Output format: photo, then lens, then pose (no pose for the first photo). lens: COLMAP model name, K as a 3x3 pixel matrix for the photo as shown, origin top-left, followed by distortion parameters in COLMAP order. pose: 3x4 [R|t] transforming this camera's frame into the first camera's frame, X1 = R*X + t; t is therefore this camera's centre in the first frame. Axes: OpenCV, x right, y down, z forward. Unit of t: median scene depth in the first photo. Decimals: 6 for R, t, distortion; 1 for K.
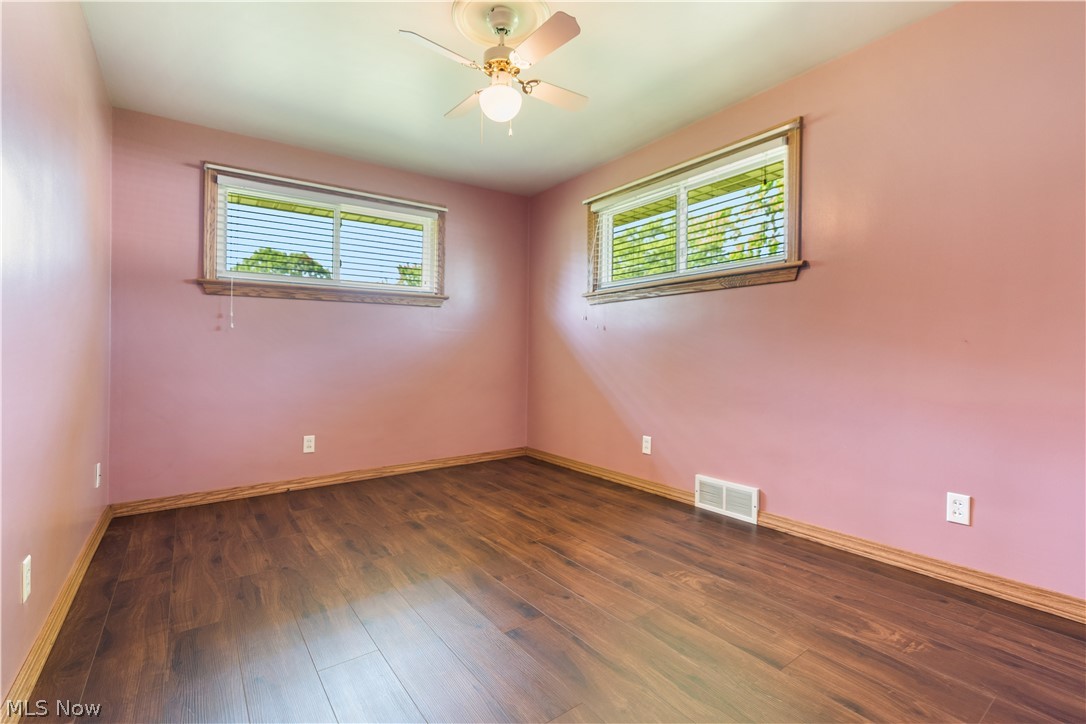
lens RADIAL K [[488.8, 0, 533.1], [0, 488.8, 354.3], [0, 0, 1]] dist [-0.005858, 0.002891]
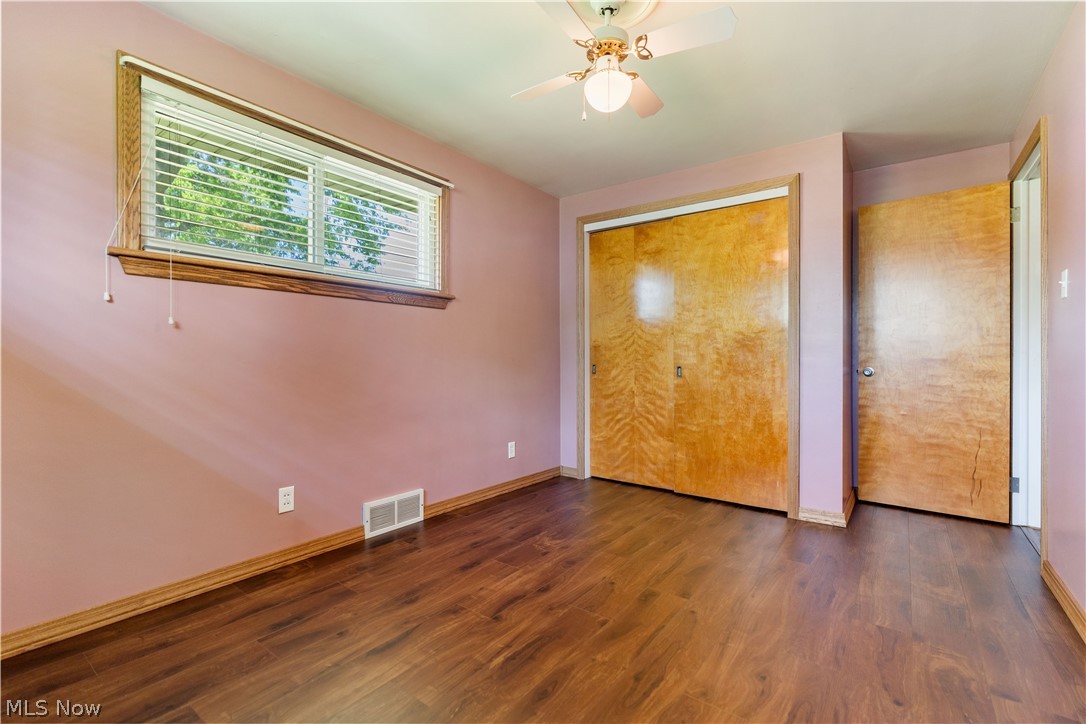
lens RADIAL K [[488.8, 0, 548.4], [0, 488.8, 363.5], [0, 0, 1]] dist [-0.005858, 0.002891]
pose [[-0.322018, -0.004449, 0.946723, -0.748558], [0.000386, 0.999988, 0.004830, -0.017708], [-0.946734, 0.001921, -0.322012, 1.171654]]
